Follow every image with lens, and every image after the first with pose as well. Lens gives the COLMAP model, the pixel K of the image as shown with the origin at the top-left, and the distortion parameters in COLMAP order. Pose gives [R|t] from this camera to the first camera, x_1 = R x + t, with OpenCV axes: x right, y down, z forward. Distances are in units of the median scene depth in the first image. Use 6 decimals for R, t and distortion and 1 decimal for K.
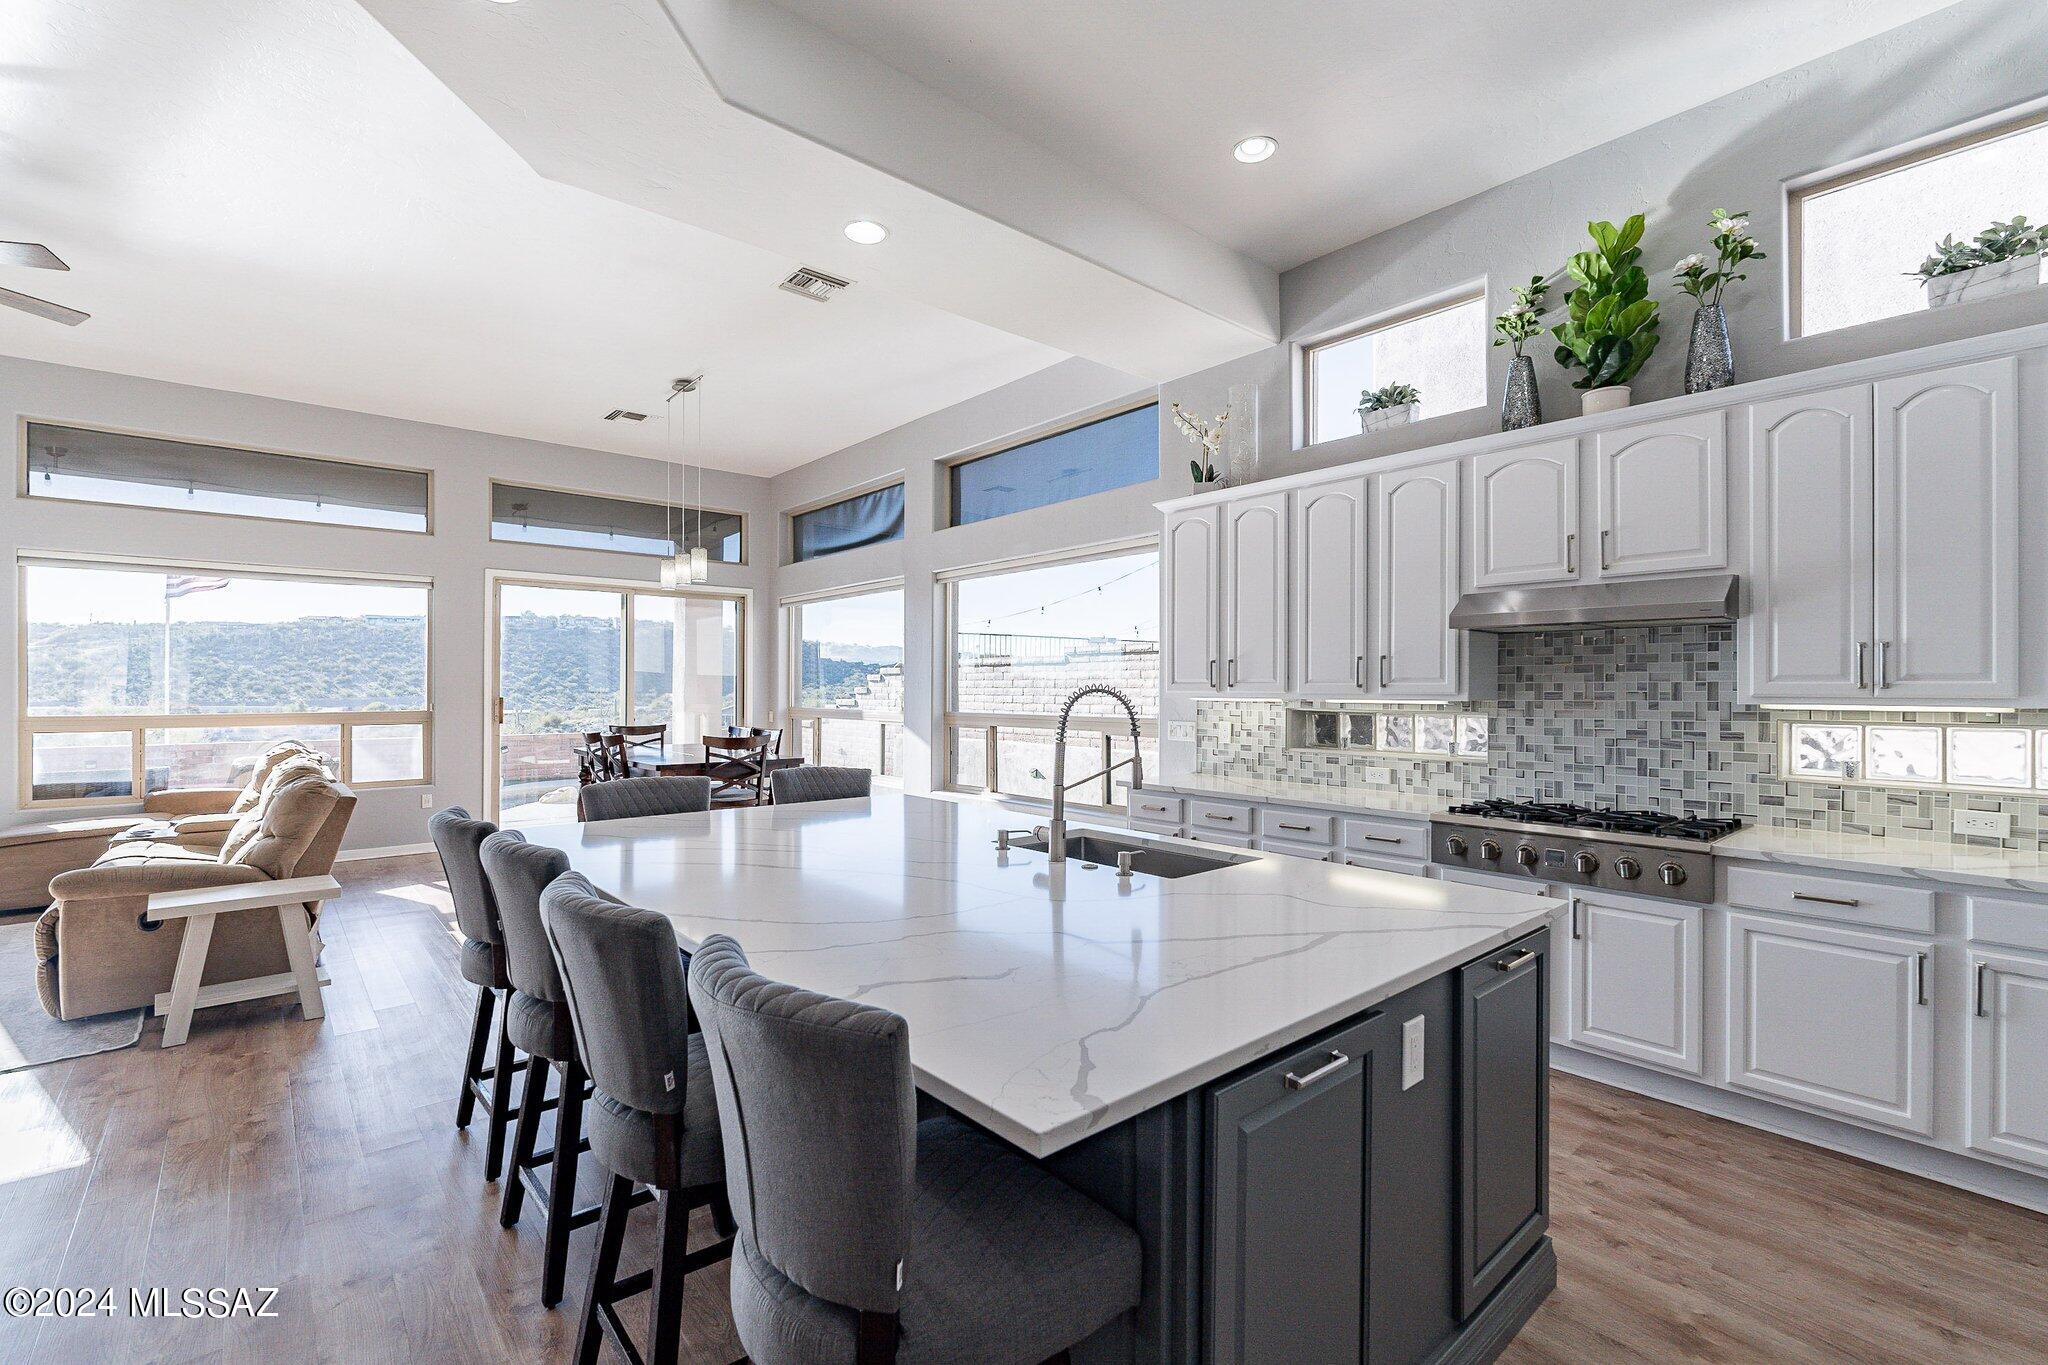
lens RADIAL K [[898.7, 0, 1014.5], [0, 898.7, 681.5], [0, 0, 1]] dist [0.001889, 0.000343]
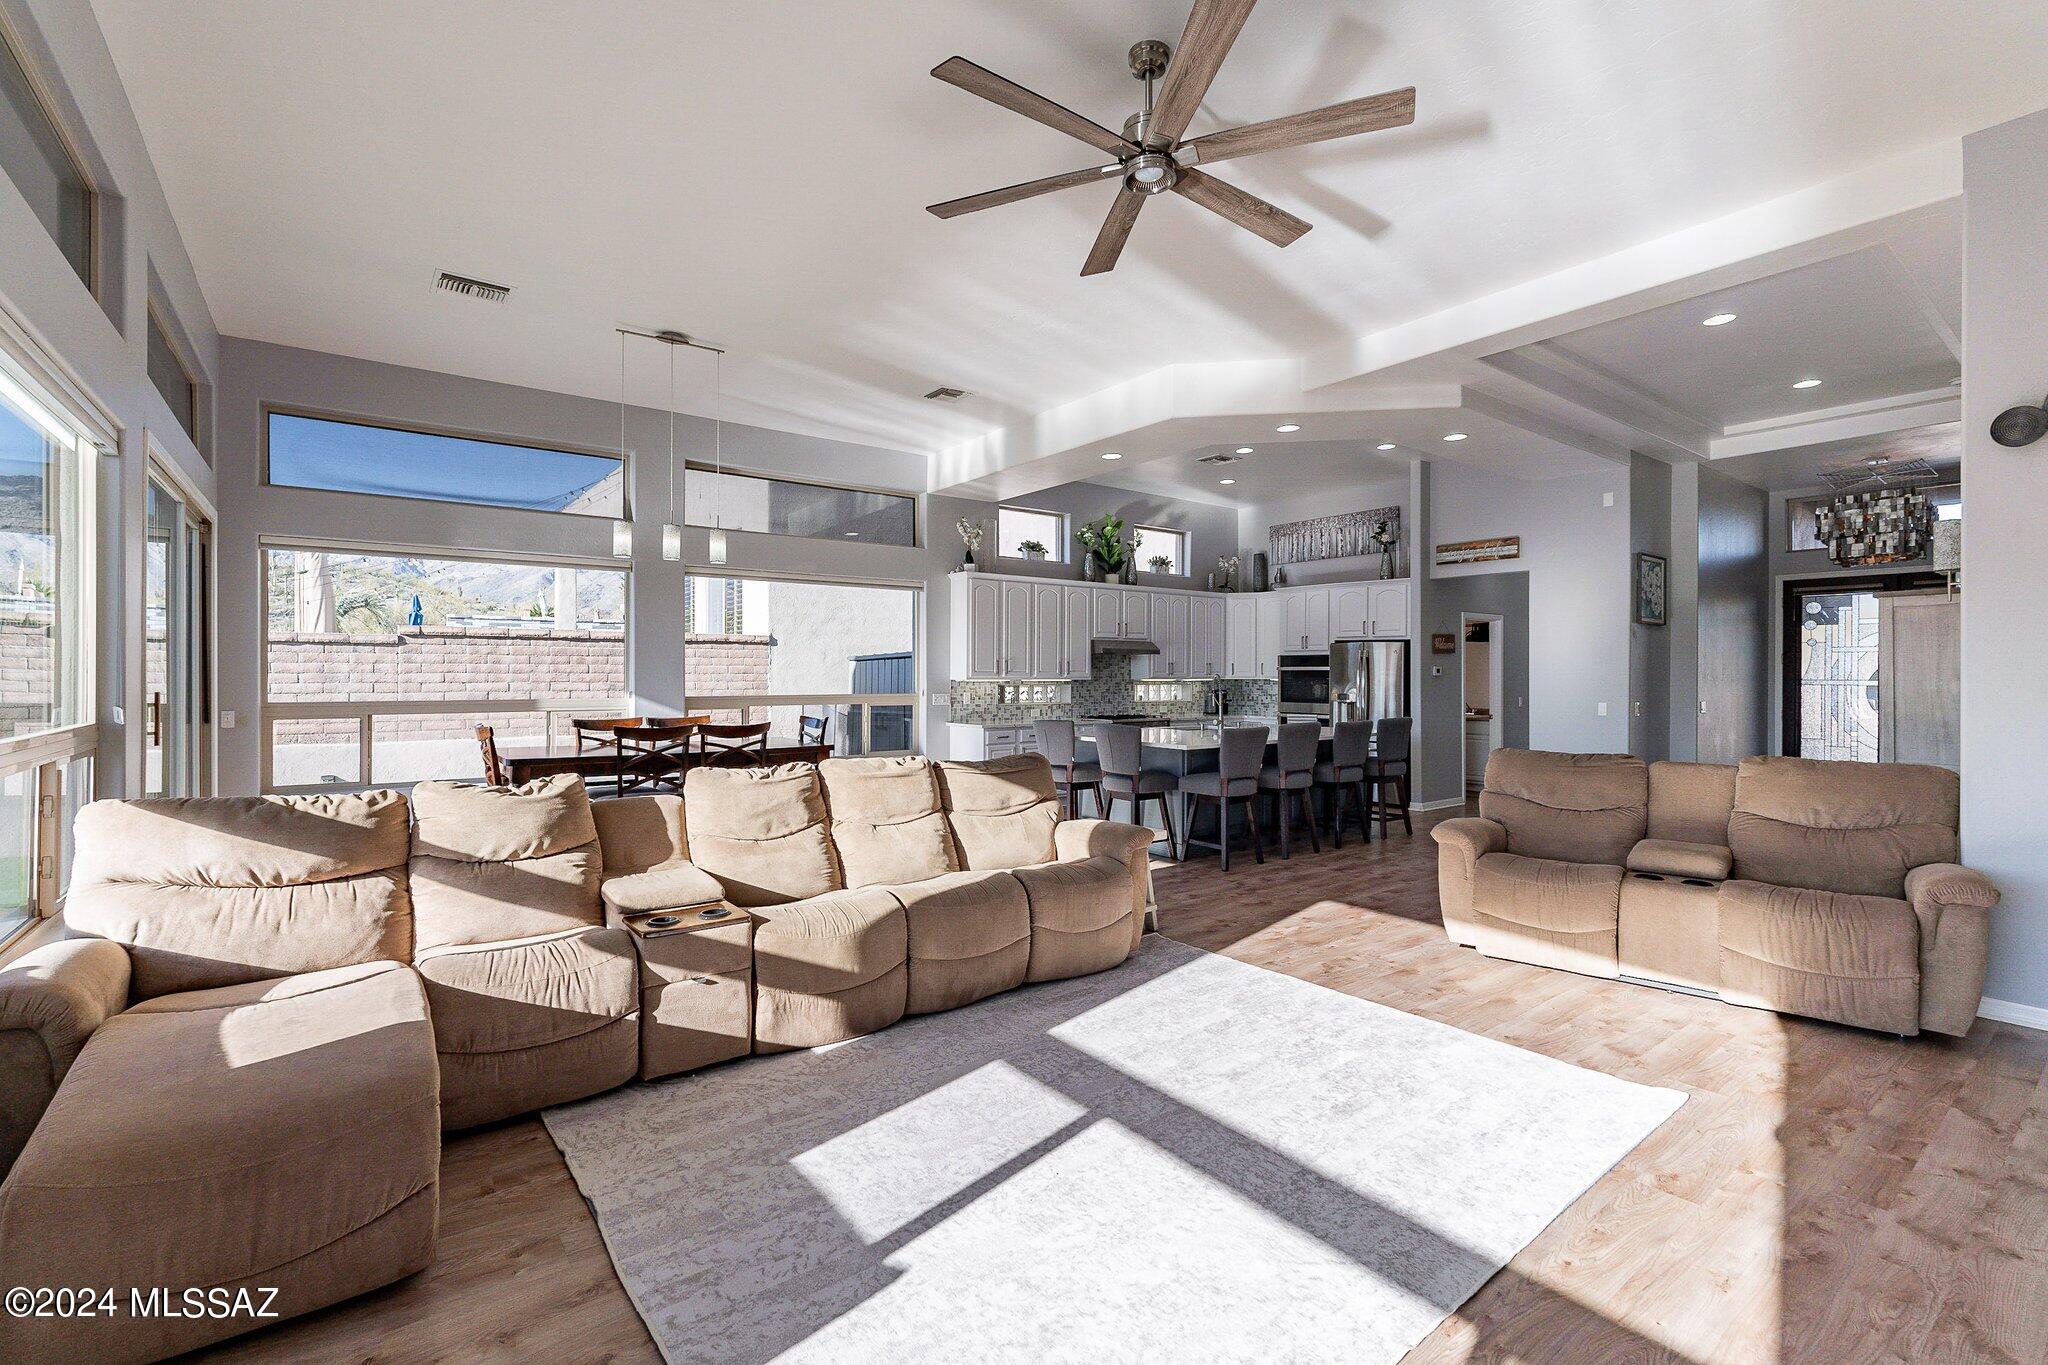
lens RADIAL K [[898.7, 0, 1014.5], [0, 898.7, 681.5], [0, 0, 1]] dist [0.001889, 0.000343]
pose [[0.062403, -0.006494, 0.998030, -1.699833], [-0.008457, 0.999939, 0.007036, 0.008460], [-0.998015, -0.008880, 0.062345, 0.828713]]
